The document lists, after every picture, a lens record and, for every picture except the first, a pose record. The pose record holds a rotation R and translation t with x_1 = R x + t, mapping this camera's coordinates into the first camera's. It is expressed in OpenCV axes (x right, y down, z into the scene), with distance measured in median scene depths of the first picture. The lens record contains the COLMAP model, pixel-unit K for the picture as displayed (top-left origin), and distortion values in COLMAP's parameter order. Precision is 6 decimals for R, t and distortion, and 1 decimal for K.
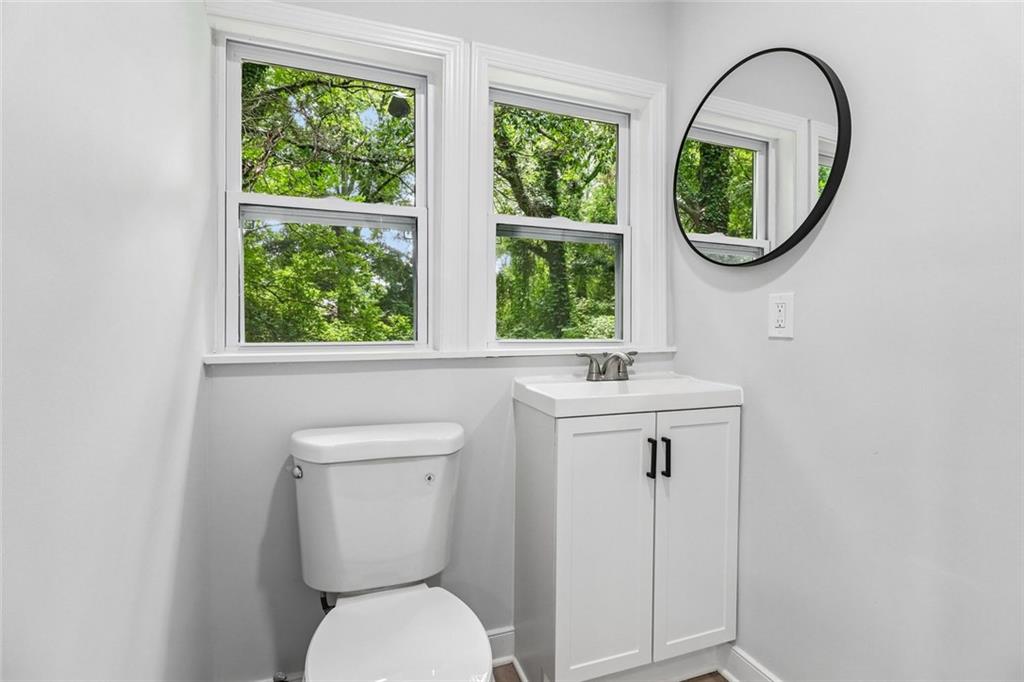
lens RADIAL K [[488.4, 0, 517.3], [0, 488.4, 330.1], [0, 0, 1]] dist [0.000653, -0.012627]
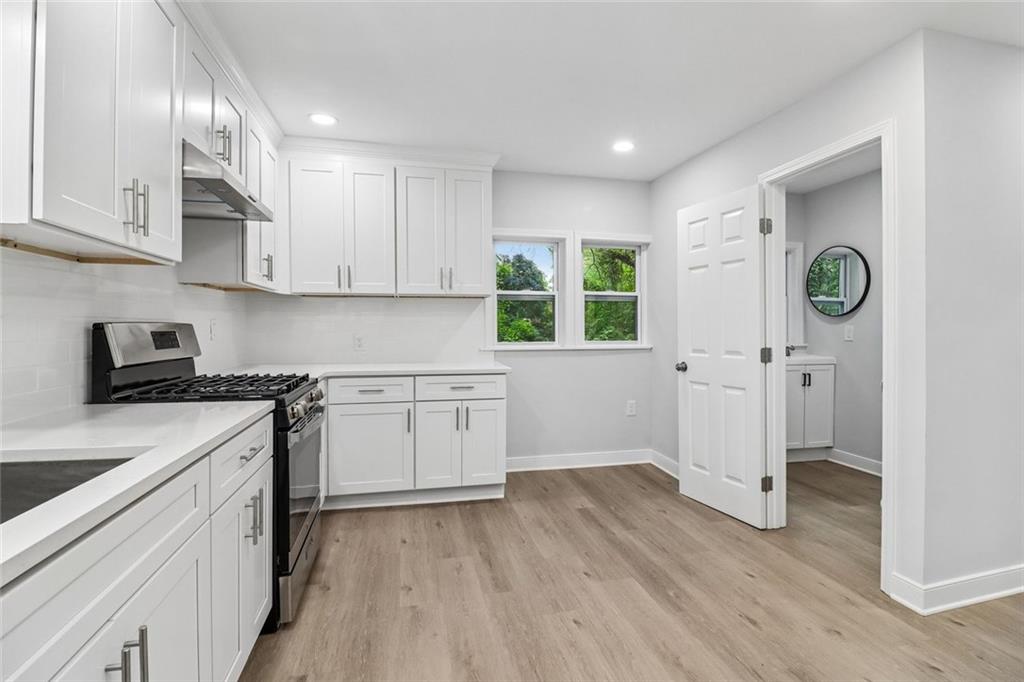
lens RADIAL K [[488.4, 0, 520.6], [0, 488.4, 328.3], [0, 0, 1]] dist [0.000653, -0.012627]
pose [[0.992170, 0.005020, -0.124791, -0.938299], [-0.005796, 0.999966, -0.005851, -0.027937], [0.124757, 0.006529, 0.992166, -1.913195]]
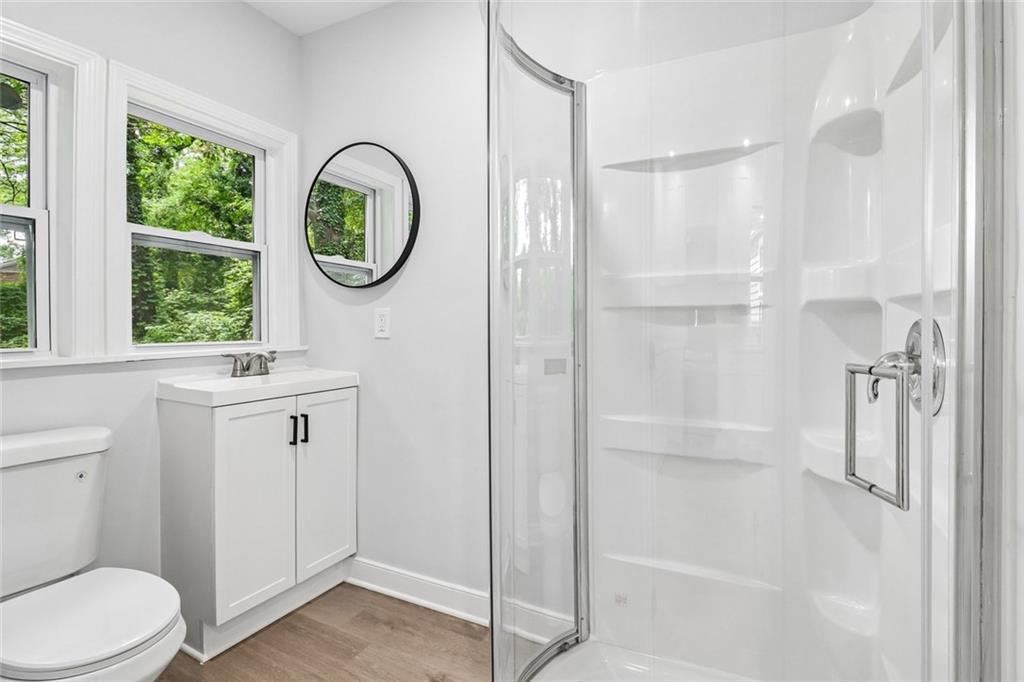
lens RADIAL K [[488.4, 0, 521.9], [0, 488.4, 332.7], [0, 0, 1]] dist [0.000653, -0.012627]
pose [[0.727928, -0.012299, 0.685543, -0.151883], [0.004434, 0.999903, 0.013231, -0.015509], [-0.685639, -0.006592, 0.727912, -0.330595]]
